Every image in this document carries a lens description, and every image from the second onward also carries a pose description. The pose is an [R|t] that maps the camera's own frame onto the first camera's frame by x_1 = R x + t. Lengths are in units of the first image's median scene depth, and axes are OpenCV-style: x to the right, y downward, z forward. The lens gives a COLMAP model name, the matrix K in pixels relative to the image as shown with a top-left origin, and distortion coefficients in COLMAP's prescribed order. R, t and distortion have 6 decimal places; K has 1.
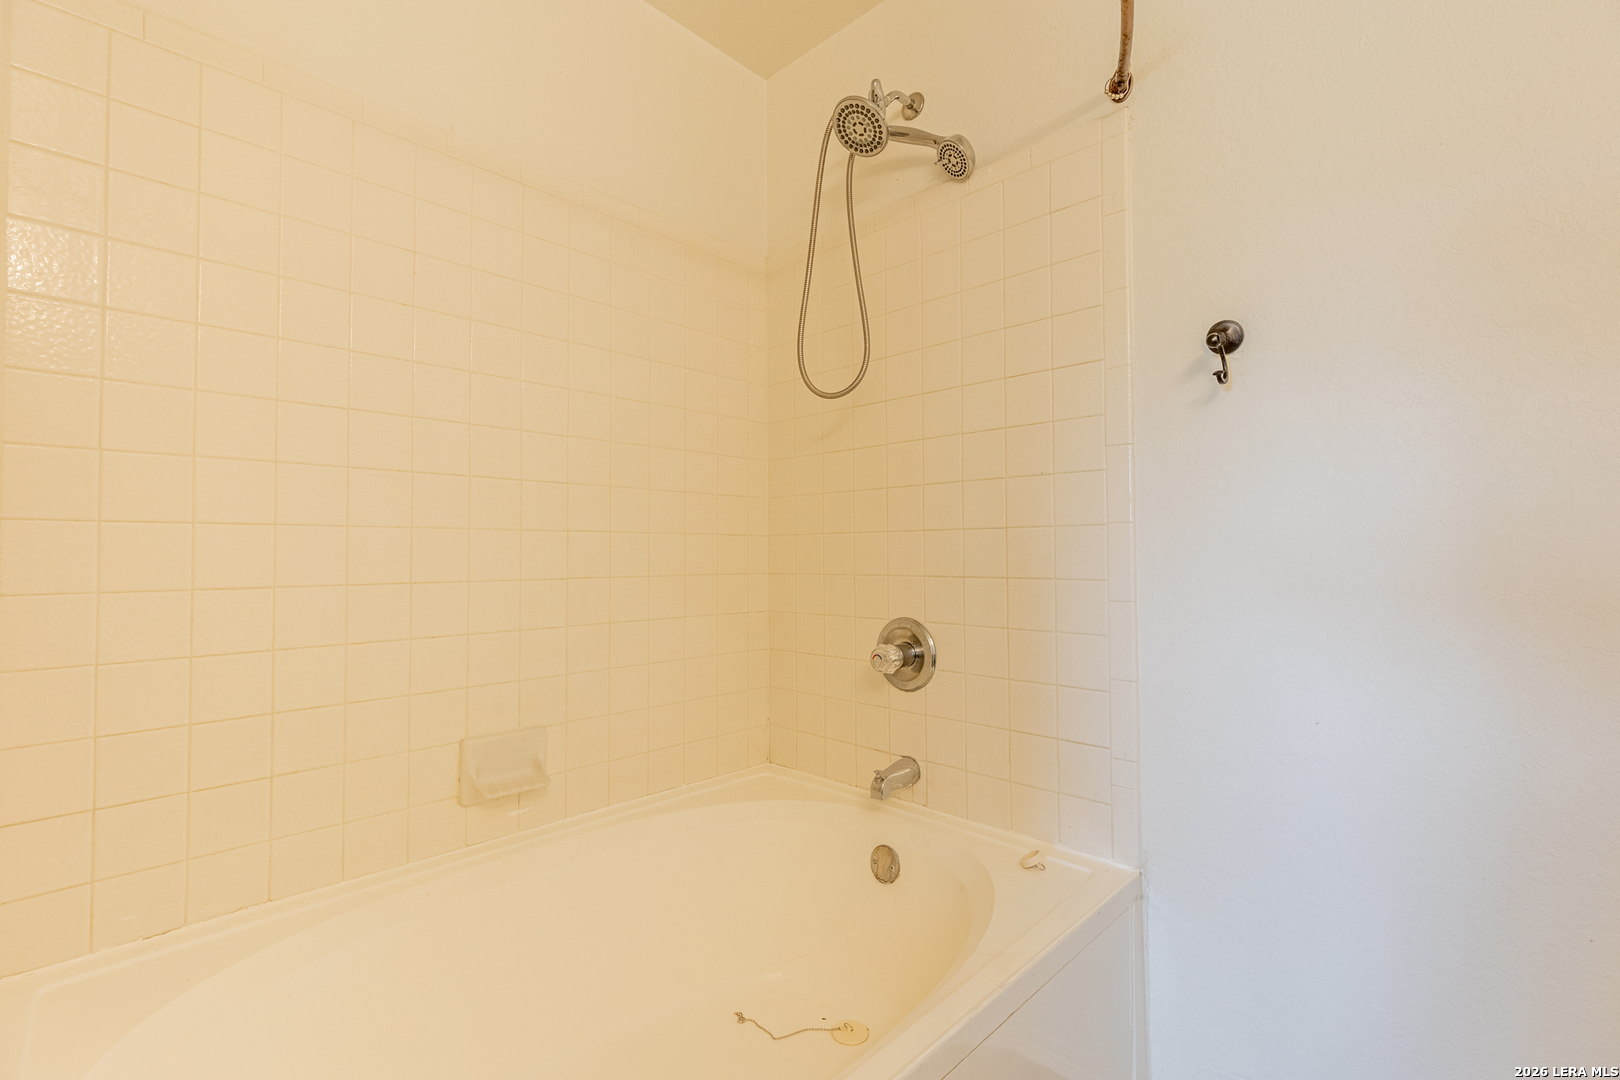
lens RADIAL K [[727.2, 0, 814.8], [0, 727.2, 538.3], [0, 0, 1]] dist [0.002134, -0.001162]
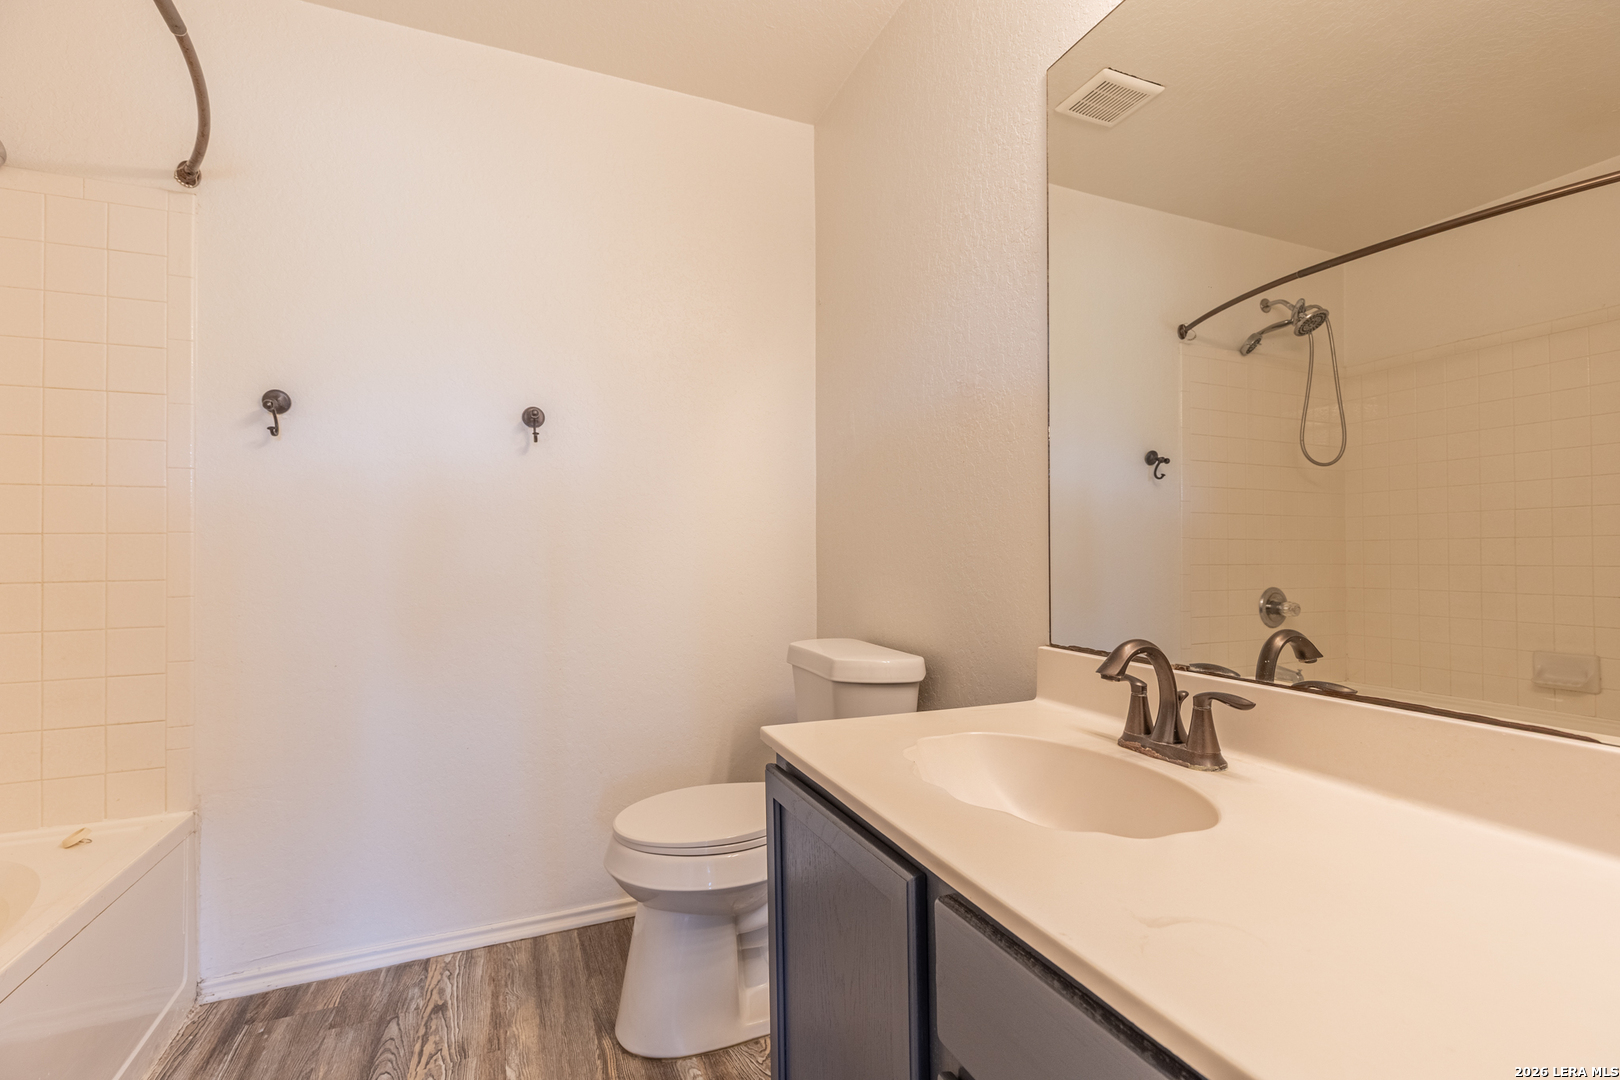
lens RADIAL K [[727.2, 0, 814.8], [0, 727.2, 538.3], [0, 0, 1]] dist [0.002134, -0.001162]
pose [[0.394564, 0.016867, 0.918713, -0.292988], [-0.013472, 0.999830, -0.012570, -0.011226], [-0.918770, -0.007418, 0.394725, -0.477278]]
